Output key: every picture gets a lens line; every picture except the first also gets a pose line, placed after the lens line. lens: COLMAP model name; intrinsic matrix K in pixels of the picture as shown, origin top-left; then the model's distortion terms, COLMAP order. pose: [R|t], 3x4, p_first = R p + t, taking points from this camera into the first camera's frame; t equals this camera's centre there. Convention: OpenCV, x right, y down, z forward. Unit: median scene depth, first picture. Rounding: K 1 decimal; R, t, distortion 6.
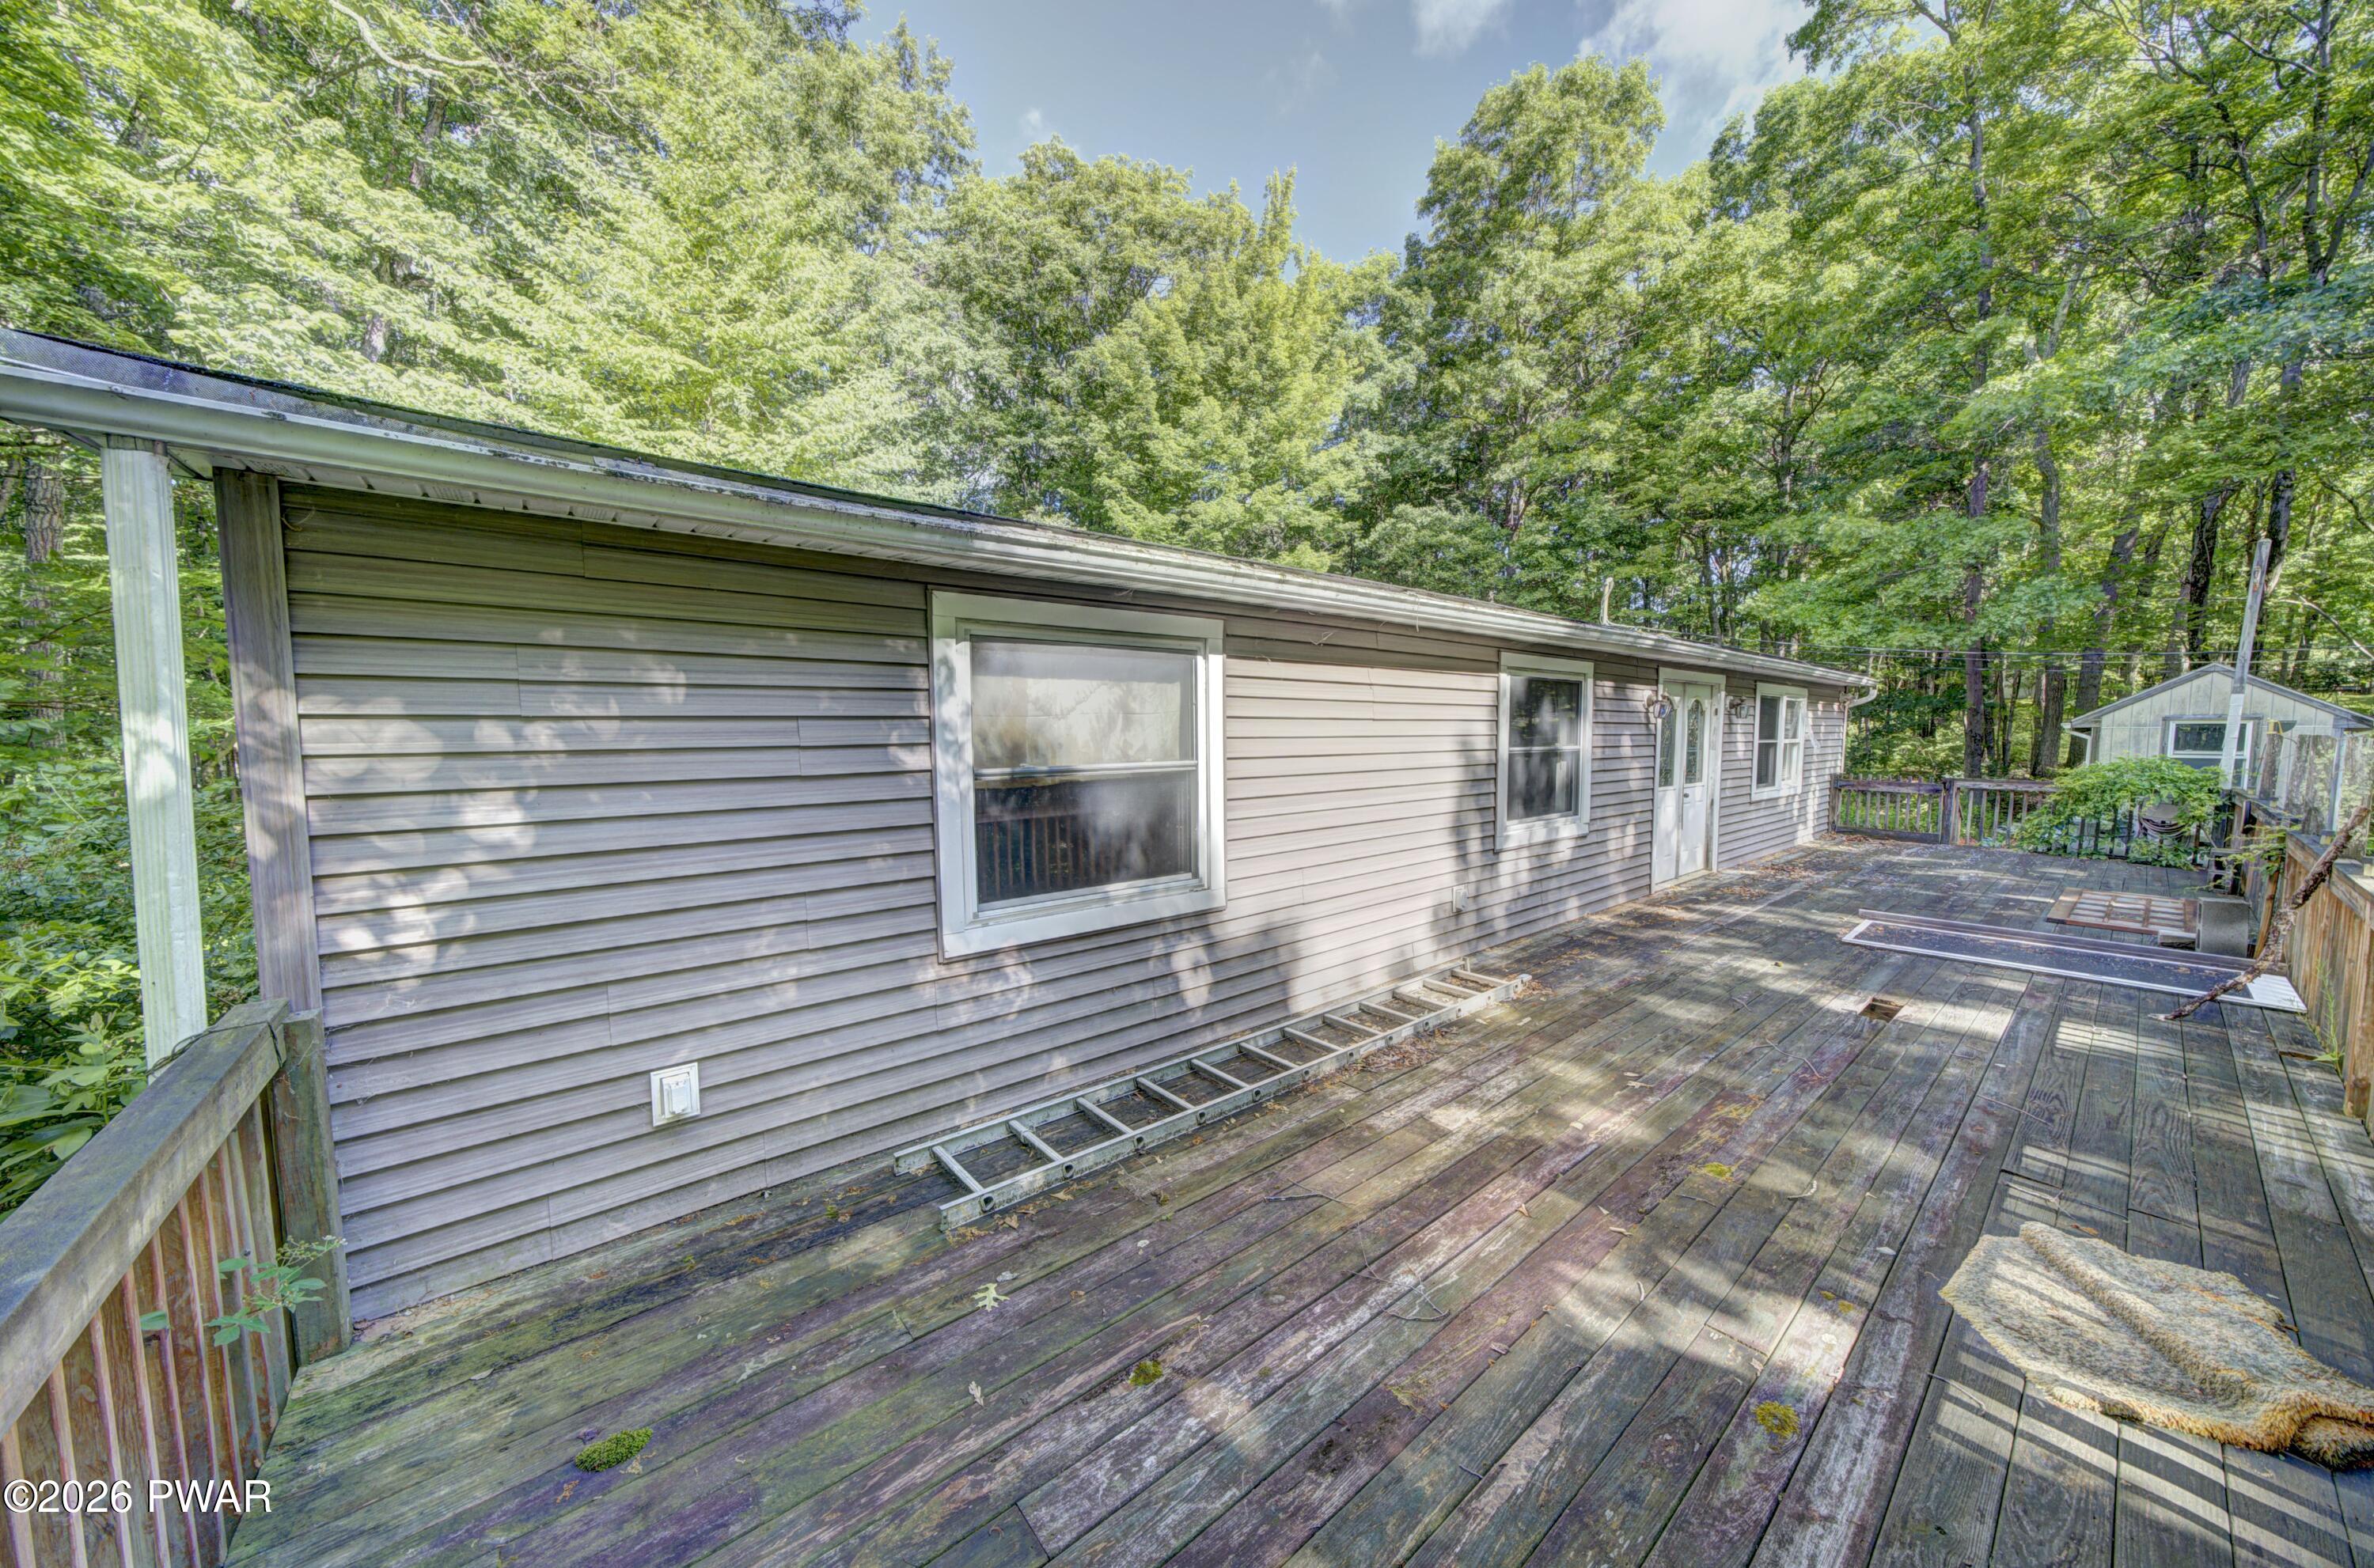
lens RADIAL K [[807.4, 0, 1184.2], [0, 807.4, 800.7], [0, 0, 1]] dist [0.010668, -0.000077]
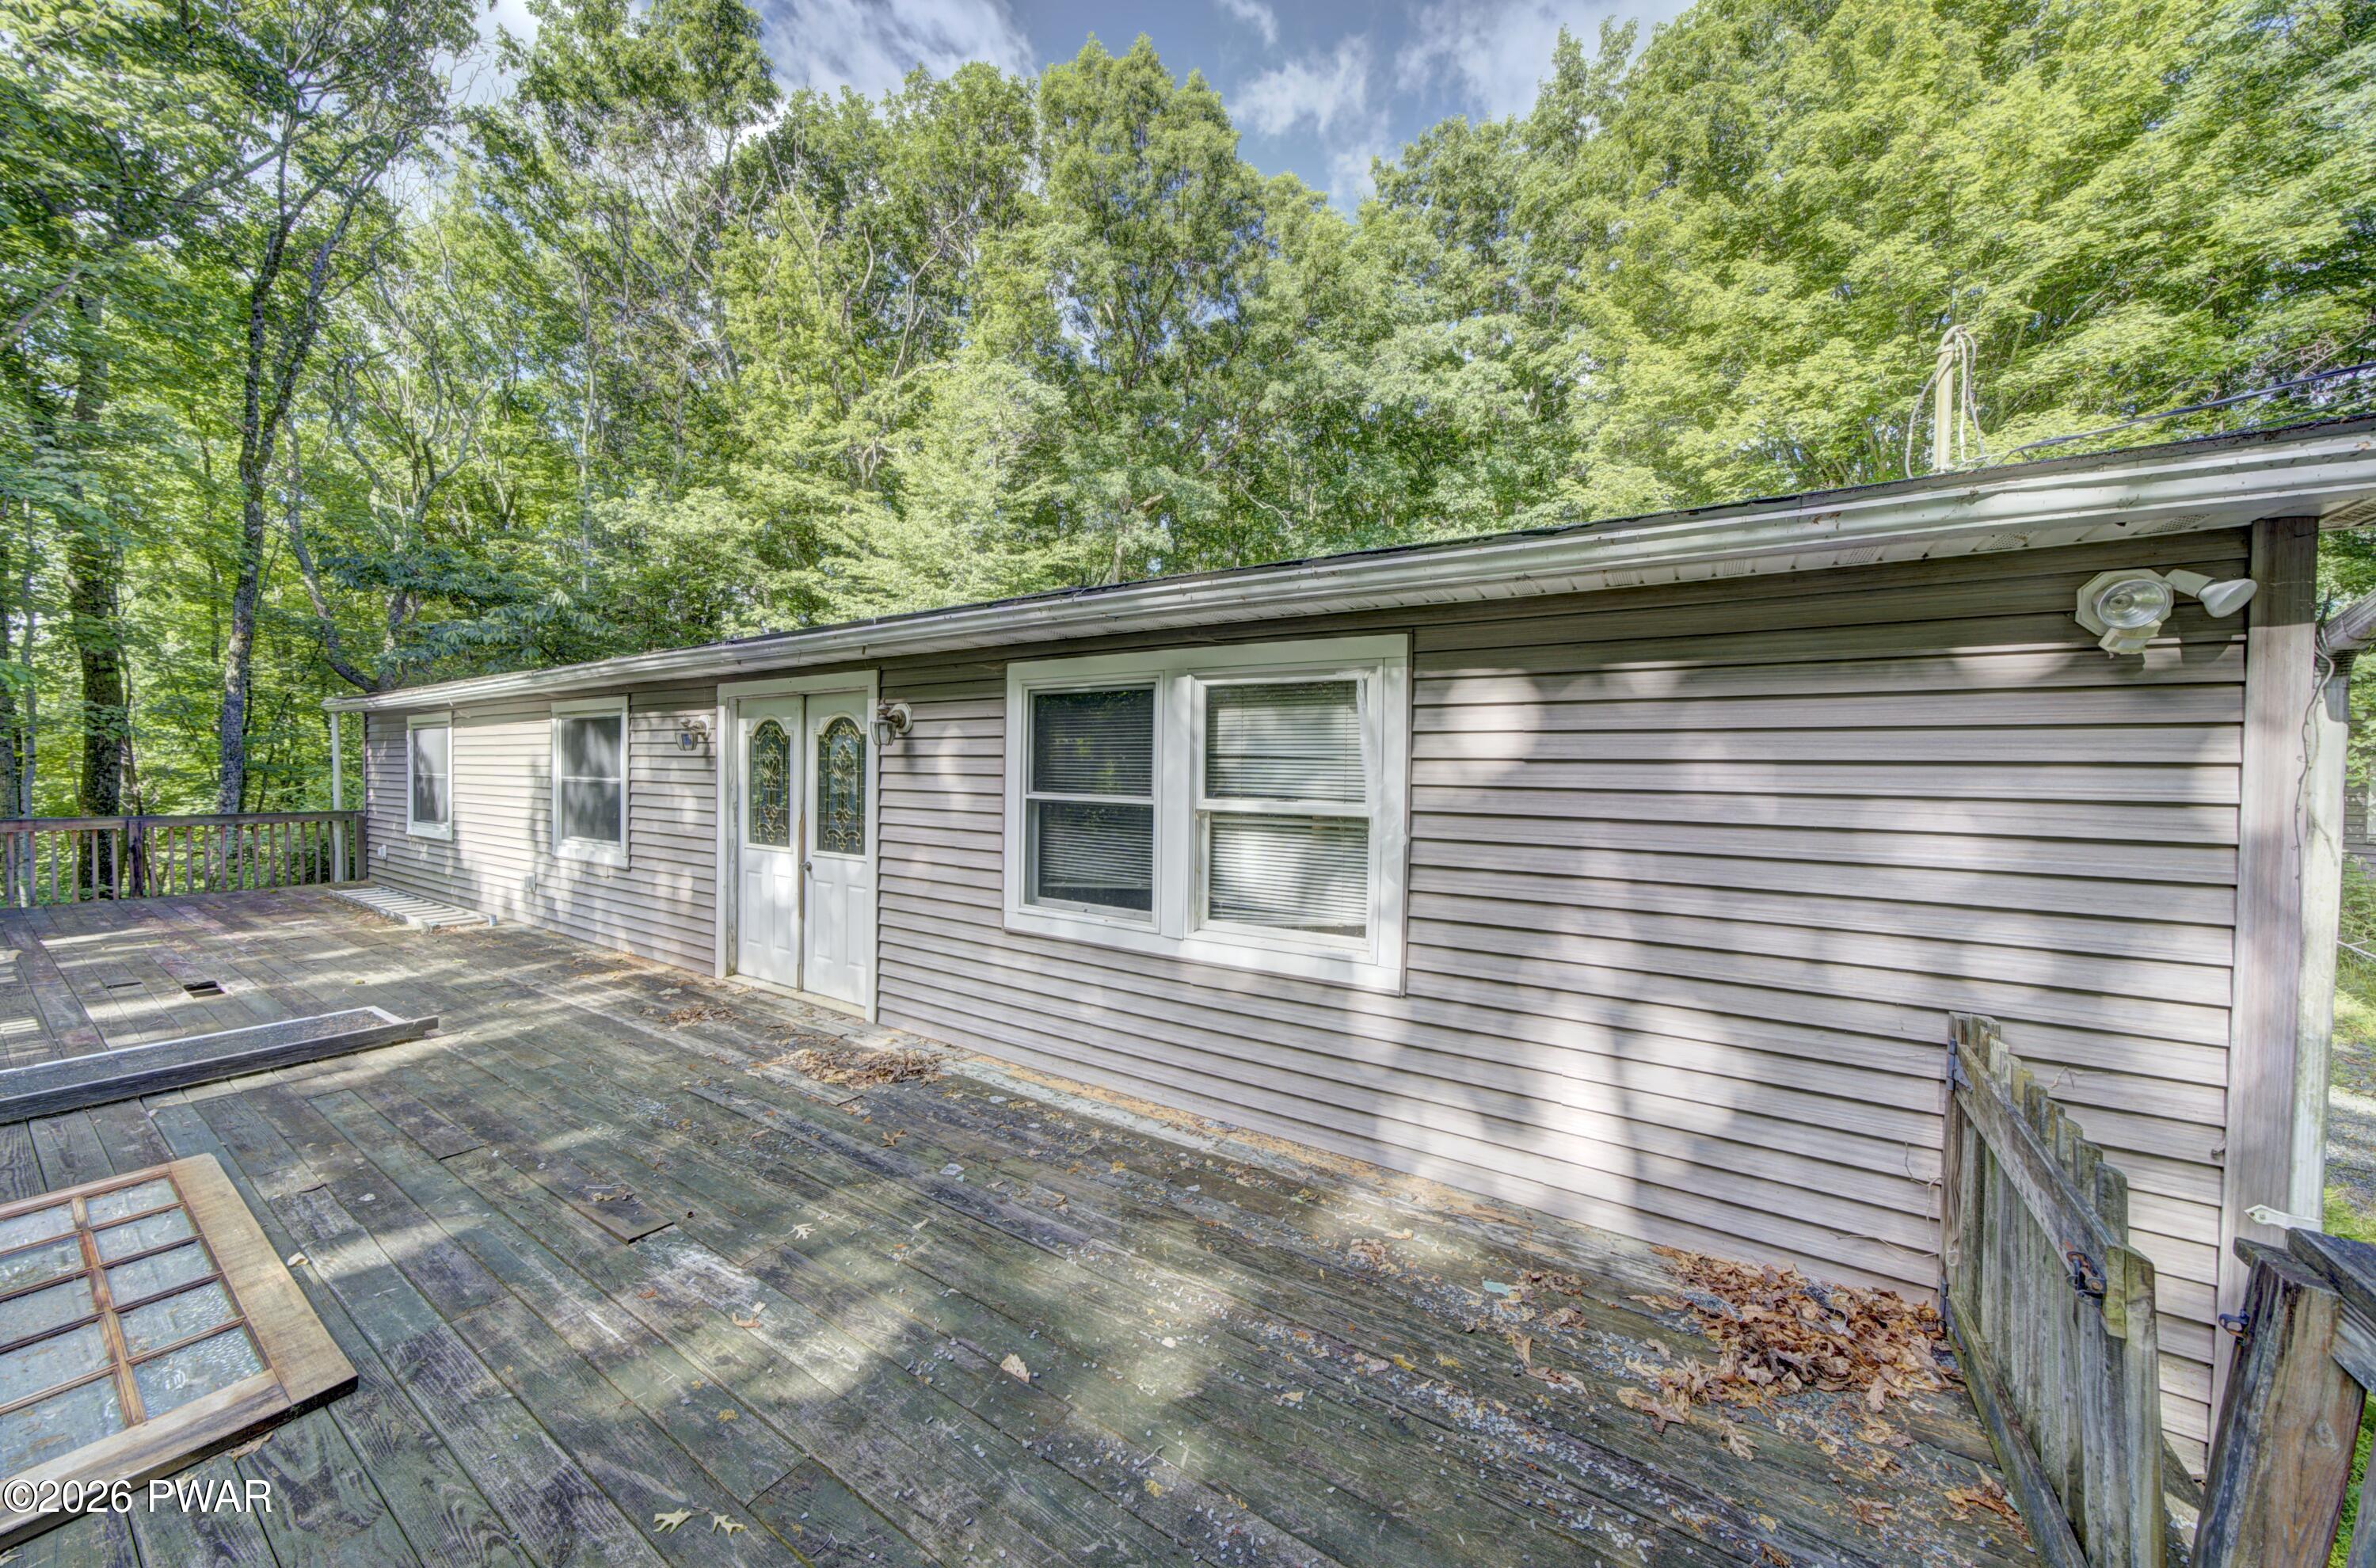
lens RADIAL K [[808.2, 0, 1185.2], [0, 808.2, 800.7], [0, 0, 1]] dist [0.010668, -0.000077]
pose [[0.294808, 0.052058, -0.954137, 1.707642], [-0.090767, 0.995526, 0.026271, -0.134470], [0.951236, 0.078859, 0.298214, 1.396860]]
